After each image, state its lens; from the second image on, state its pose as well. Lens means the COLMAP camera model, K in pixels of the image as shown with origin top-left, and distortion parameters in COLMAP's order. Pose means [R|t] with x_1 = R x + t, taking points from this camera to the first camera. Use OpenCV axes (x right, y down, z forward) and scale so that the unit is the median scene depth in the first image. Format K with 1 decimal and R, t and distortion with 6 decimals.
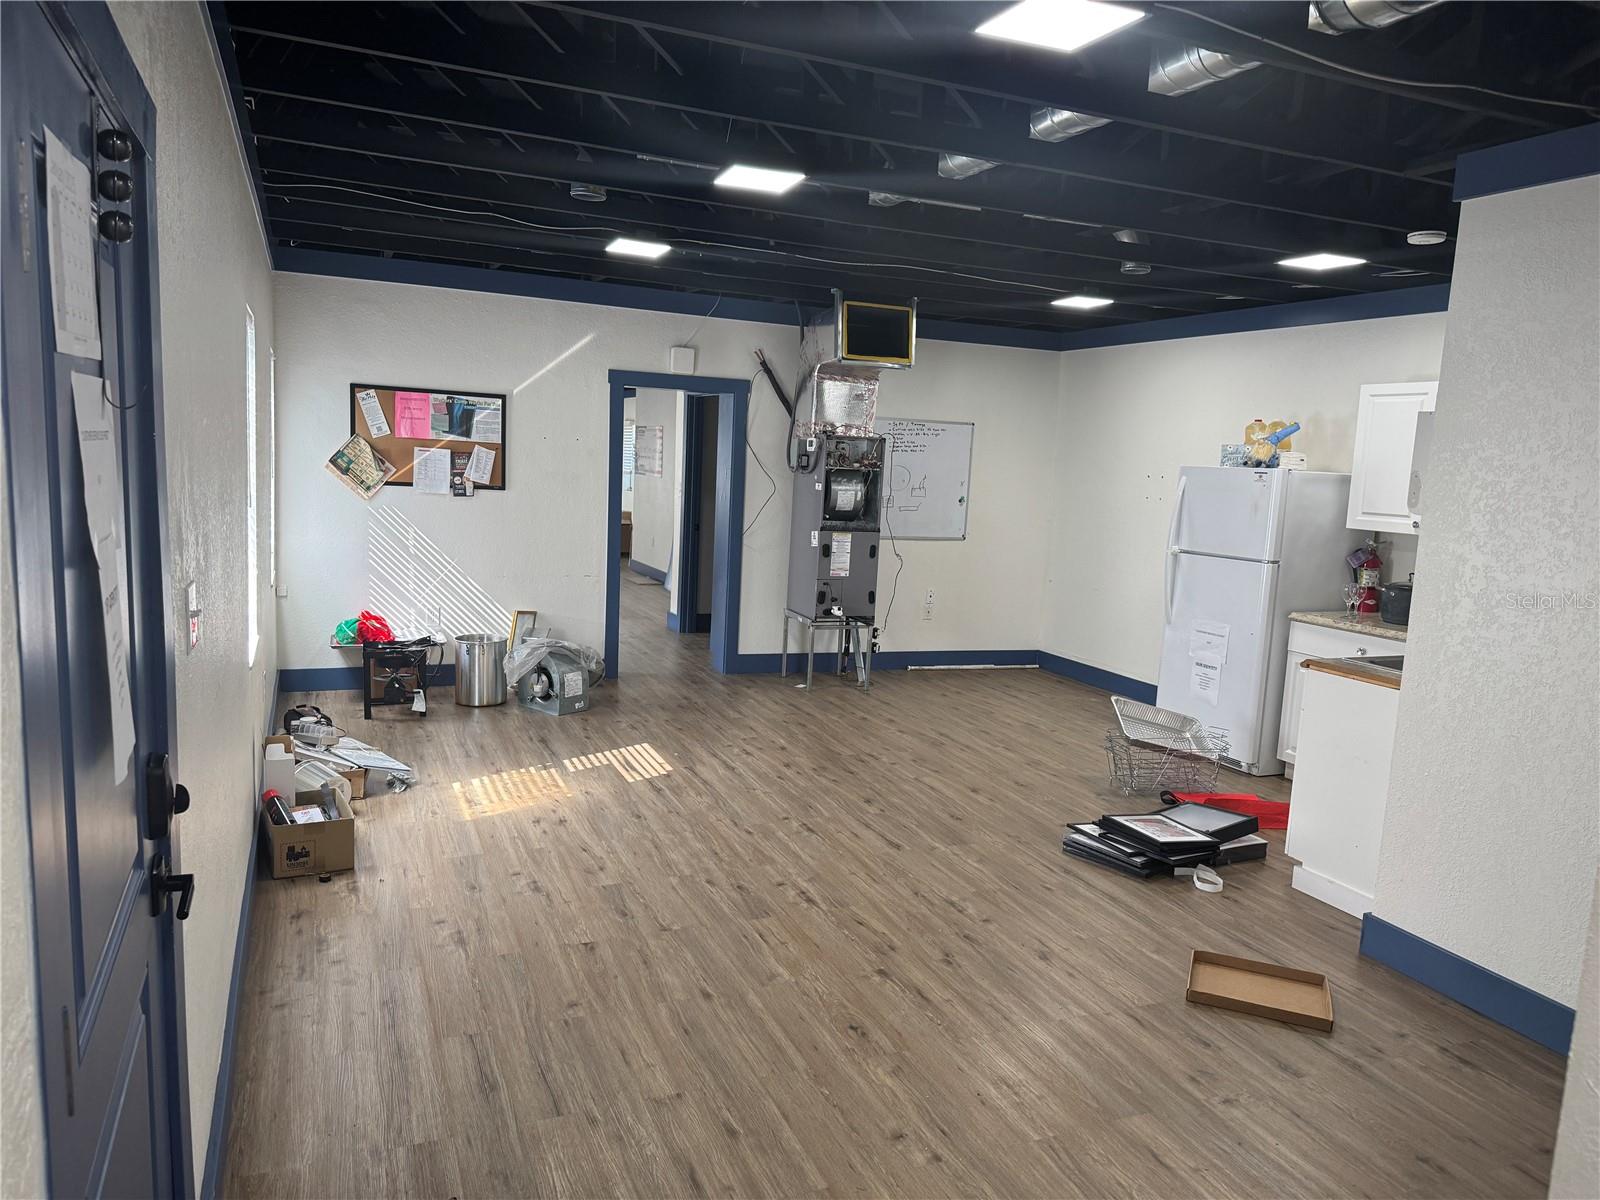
lens RADIAL K [[1110.4, 0, 800.0], [0, 1110.4, 600.0], [0, 0, 1]] dist [0.211091, -0.441101]
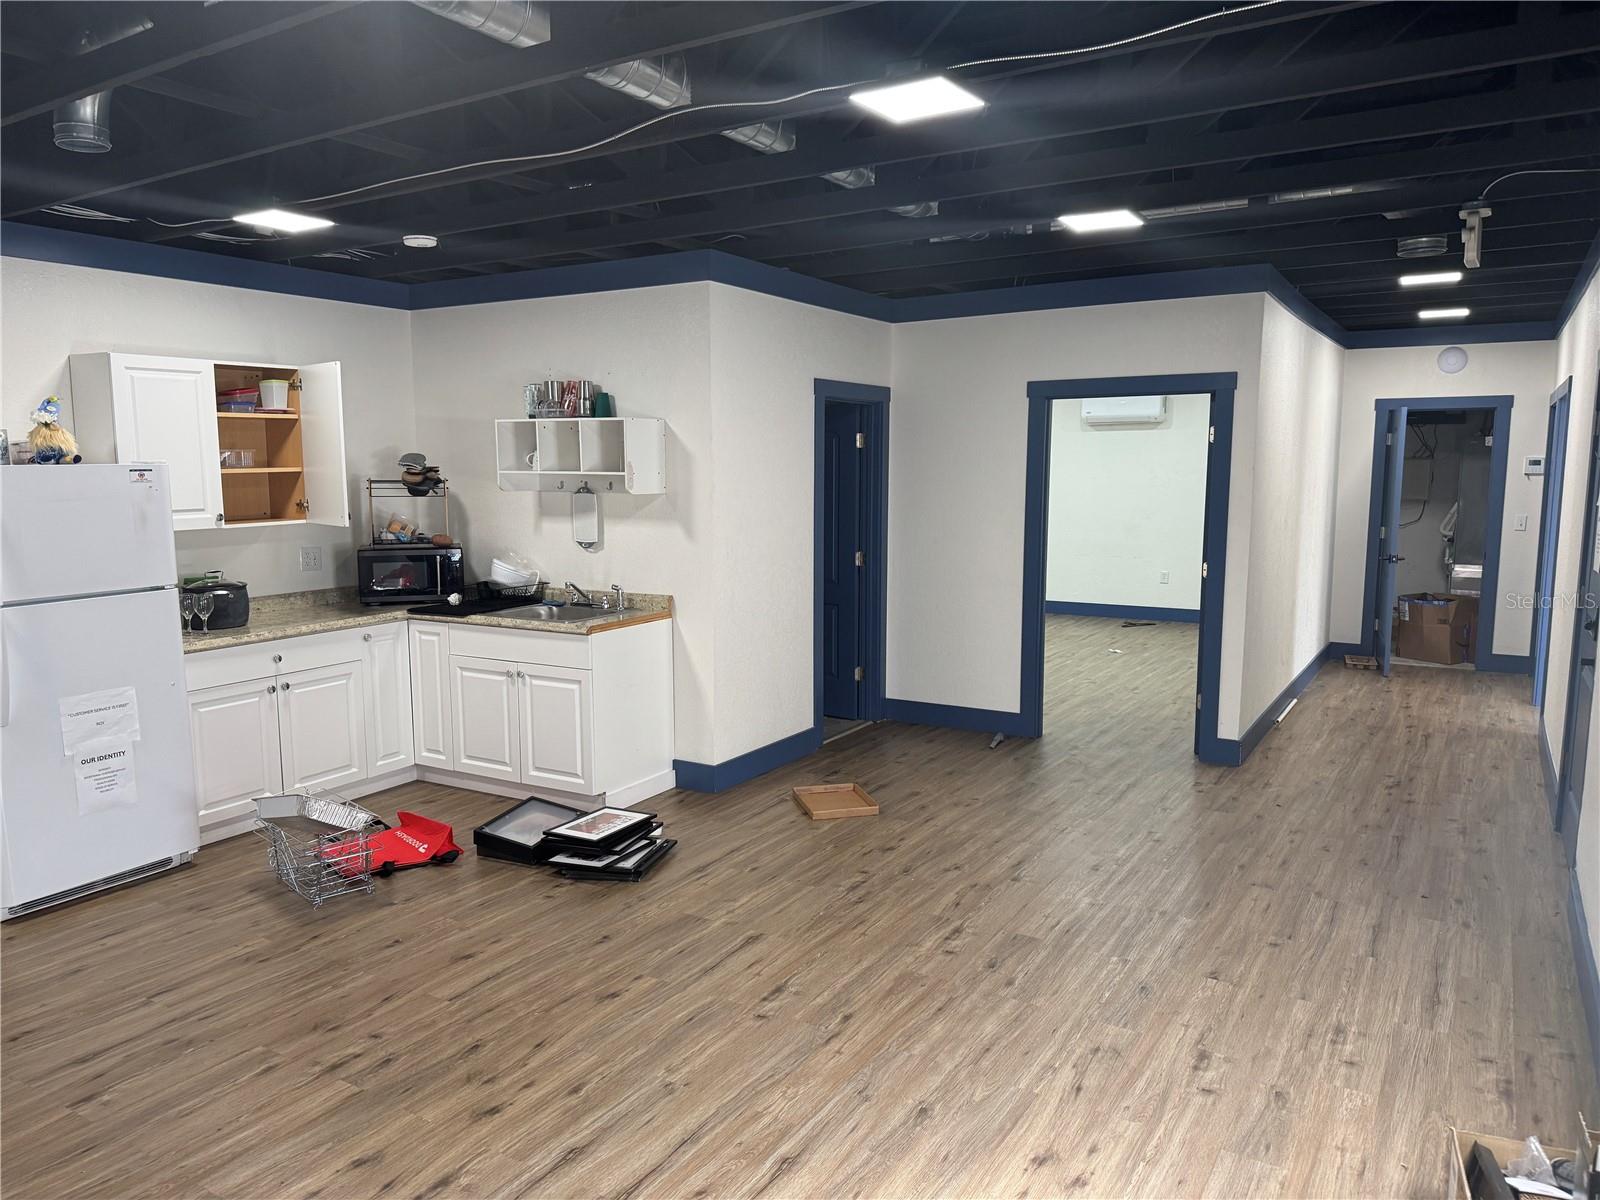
lens RADIAL K [[1111.1, 0, 800.0], [0, 1111.1, 600.0], [0, 0, 1]] dist [0.034218, -0.048607]
pose [[-0.577629, -0.148506, 0.802677, -0.540467], [0.088149, 0.966214, 0.242198, -0.210542], [-0.811526, 0.210656, -0.545023, 1.334925]]
